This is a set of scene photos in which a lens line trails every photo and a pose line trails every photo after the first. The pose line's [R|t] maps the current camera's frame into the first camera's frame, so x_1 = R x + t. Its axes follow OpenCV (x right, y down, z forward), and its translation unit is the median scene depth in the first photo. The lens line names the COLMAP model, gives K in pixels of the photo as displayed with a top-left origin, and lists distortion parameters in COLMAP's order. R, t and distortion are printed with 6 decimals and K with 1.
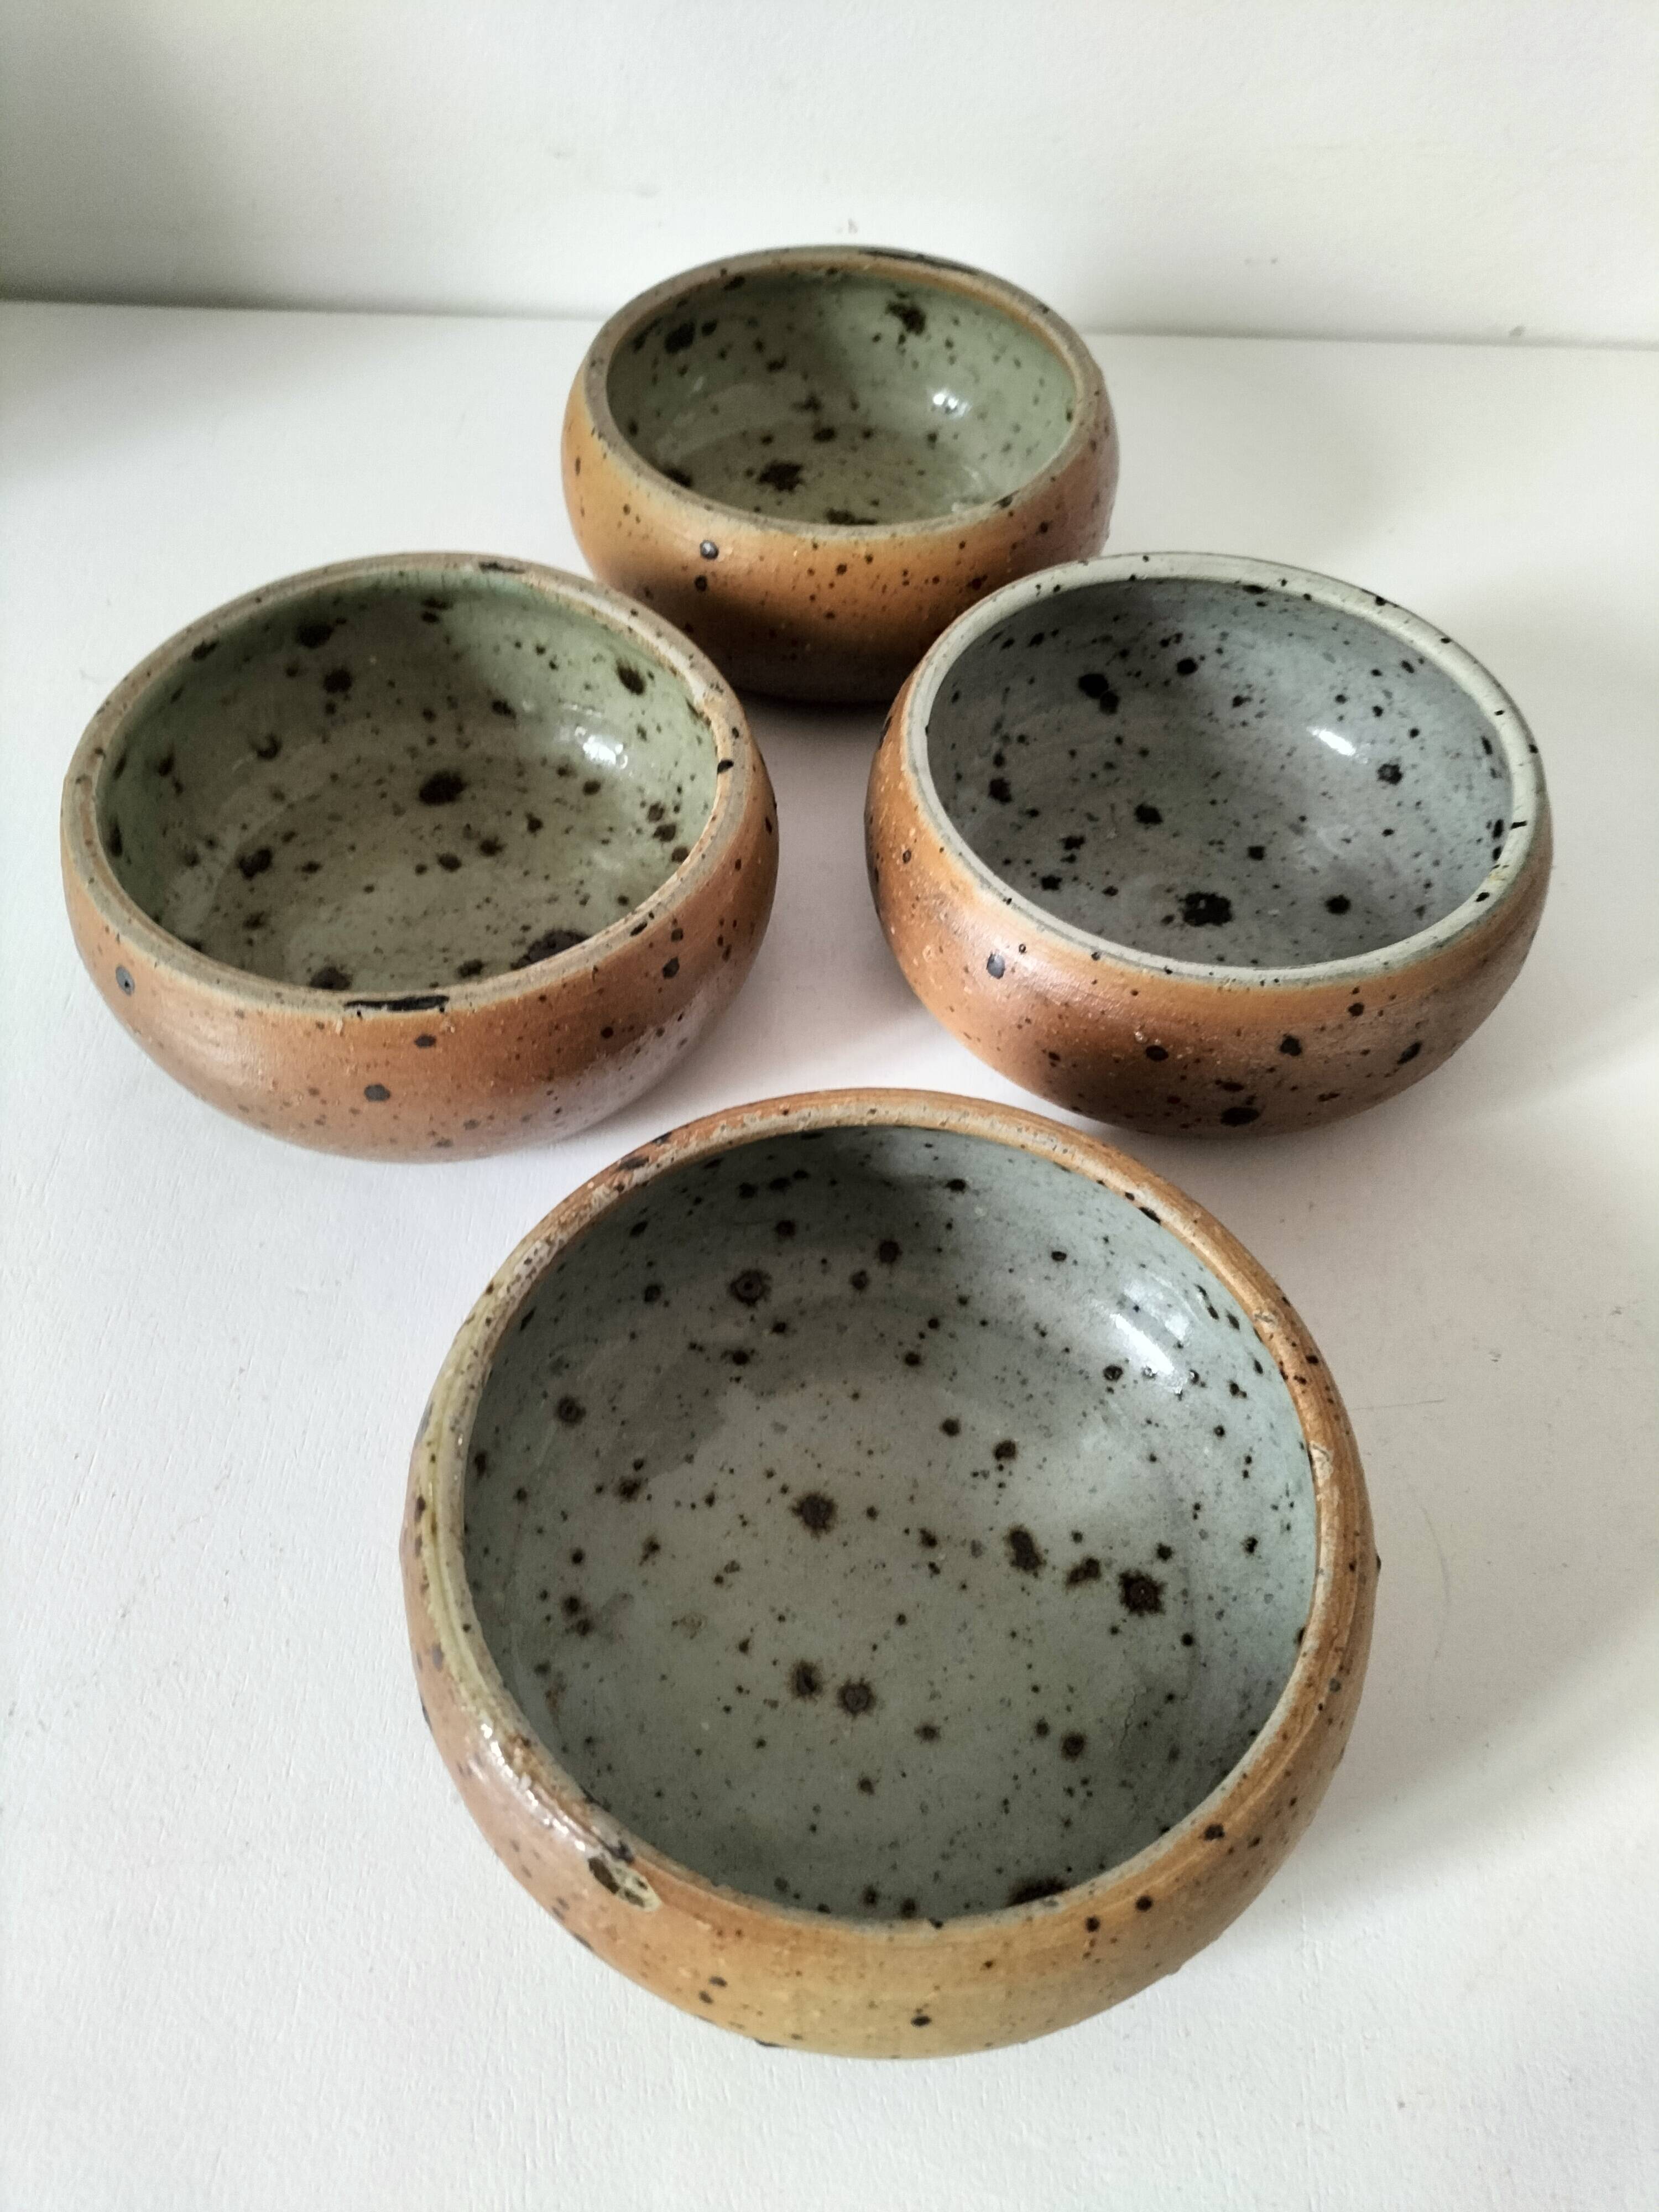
lens RADIAL K [[1772.4, 0, 785.0], [0, 1772.4, 1120.5], [0, 0, 1]] dist [0.008364, -0.055140]
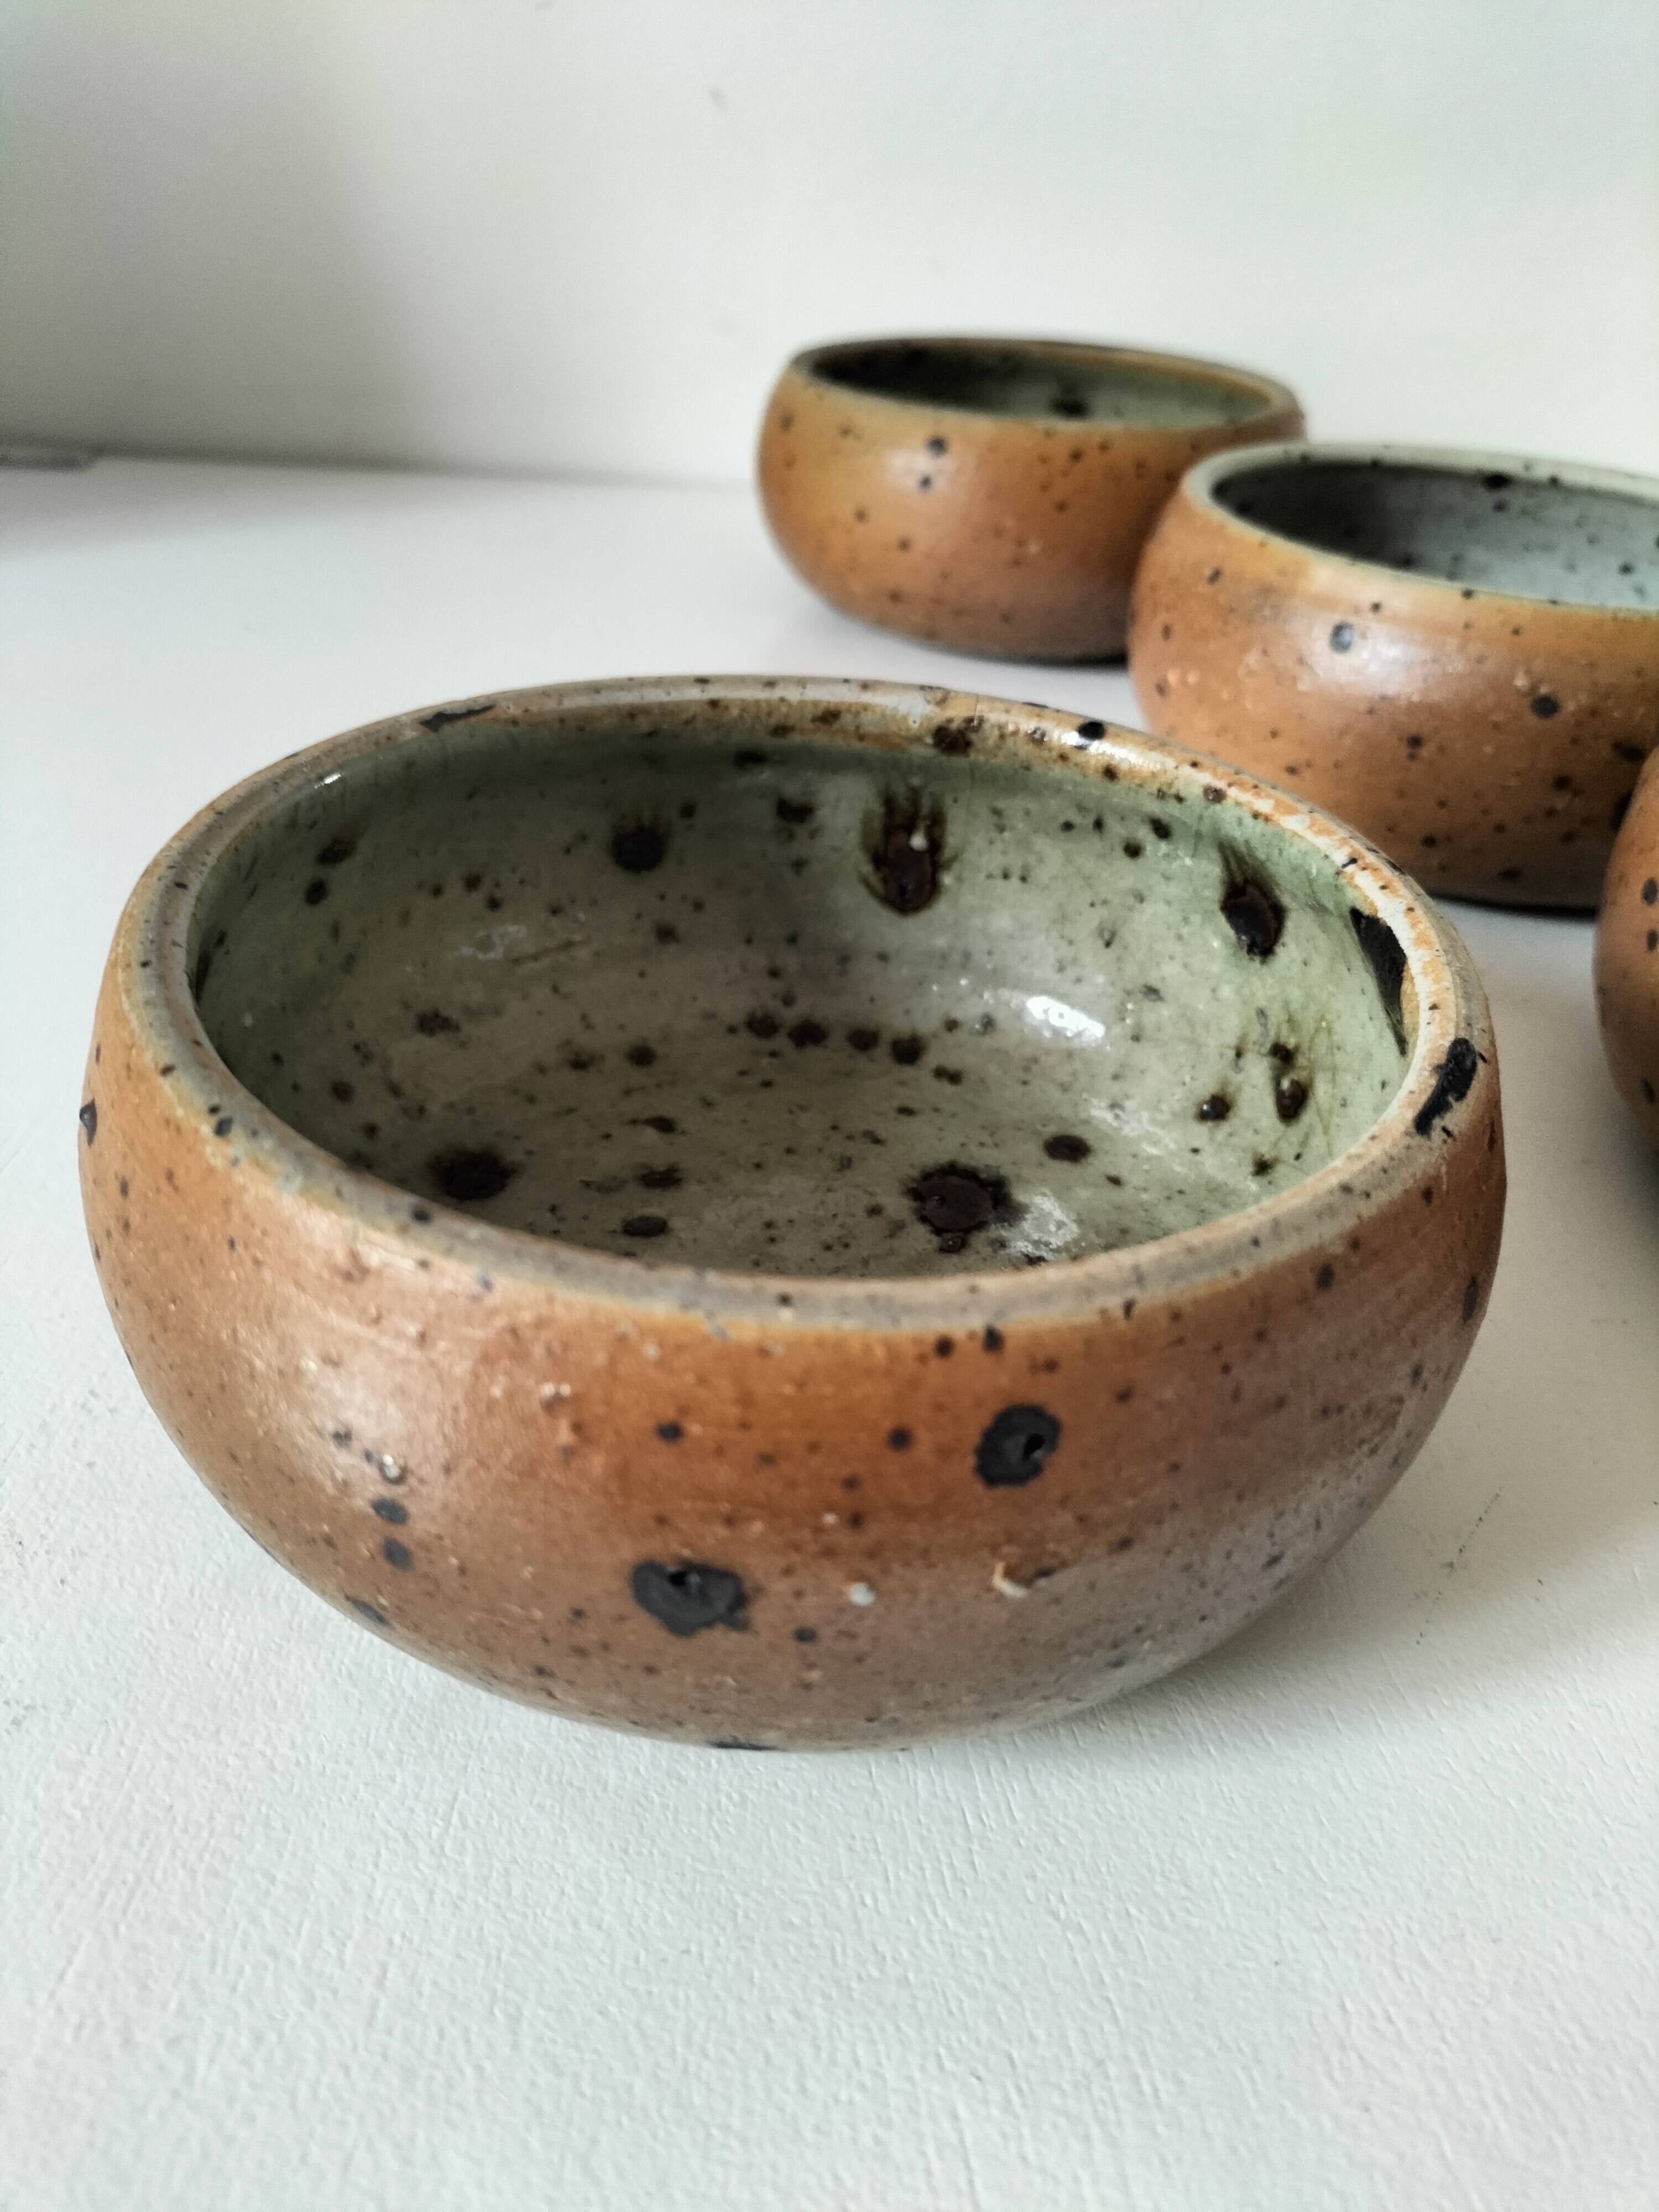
lens RADIAL K [[1772.4, 0, 776.5], [0, 1772.4, 1127.5], [0, 0, 1]] dist [0.008364, -0.055140]
pose [[0.999039, 0.025180, 0.035879, -0.213938], [-0.010286, 0.930359, -0.366505, 0.529458], [-0.042609, 0.365784, 0.929724, 0.313253]]
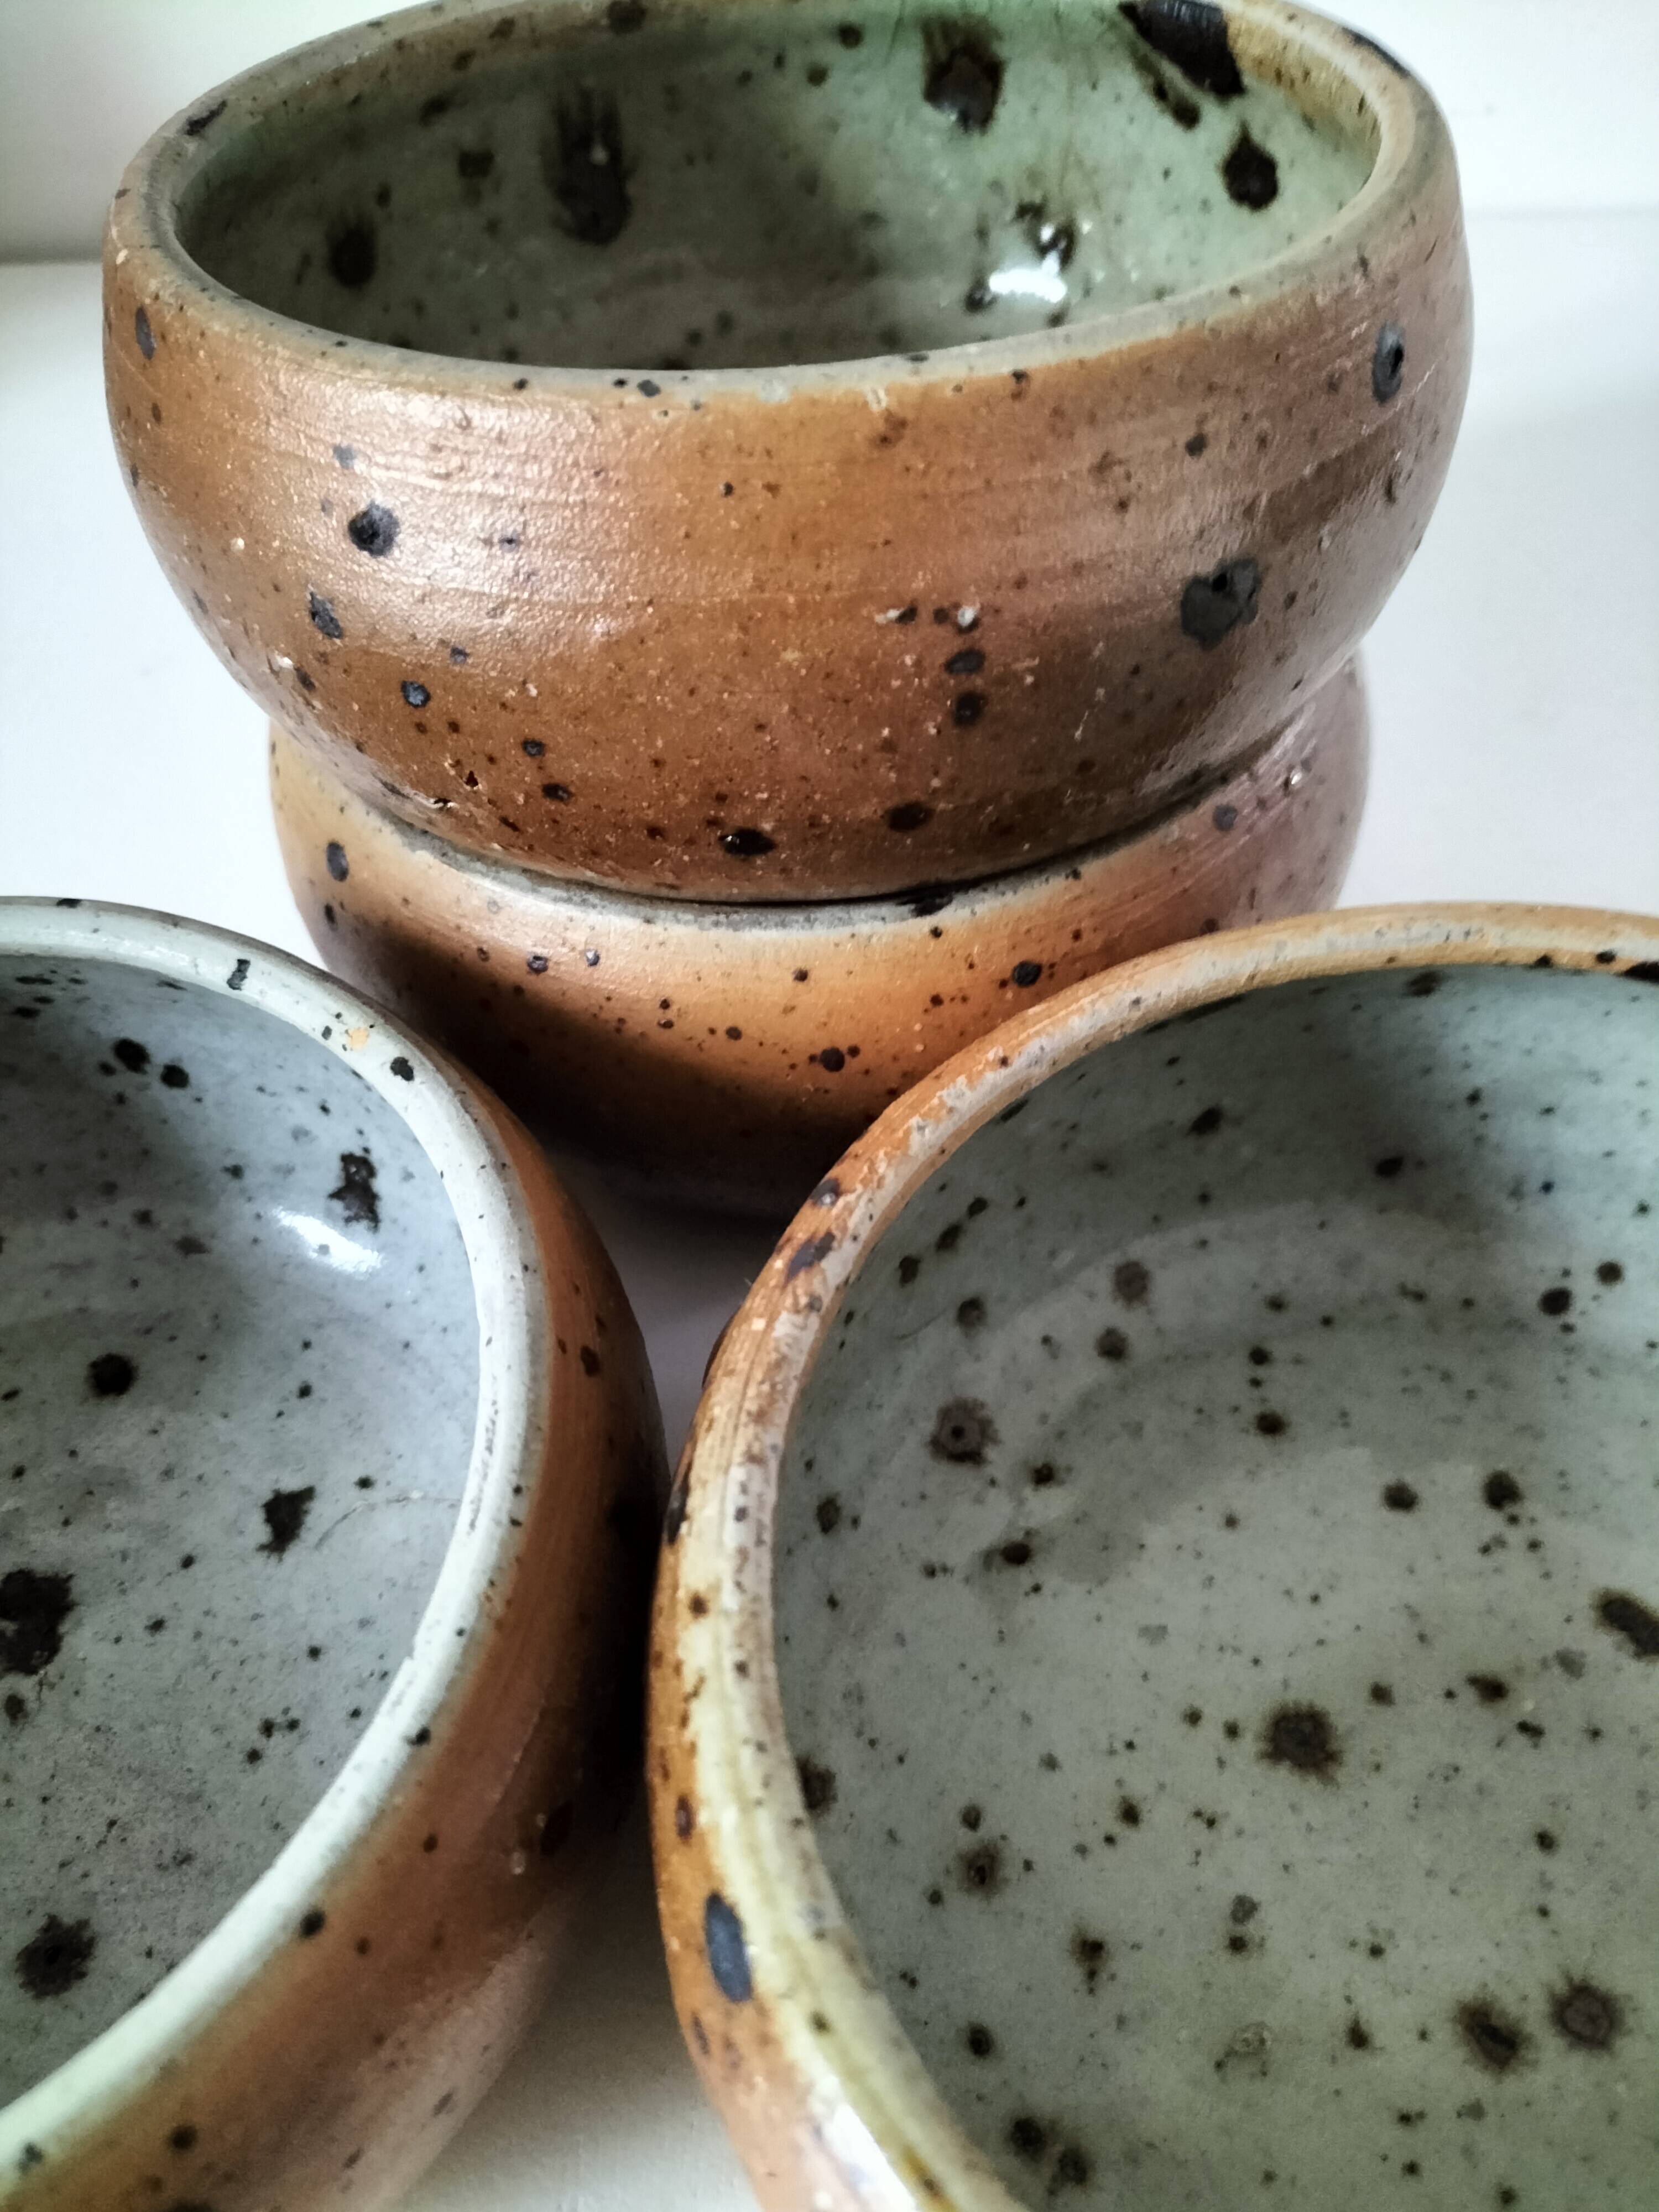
lens RADIAL K [[1841.9, 0, 789.7], [0, 1841.9, 1133.0], [0, 0, 1]] dist [-0.031659, -0.035163]
pose [[0.884693, -0.381017, 0.268598, -0.211877], [0.409489, 0.910524, -0.057139, 0.020470], [-0.222794, 0.160538, 0.961556, 0.492468]]
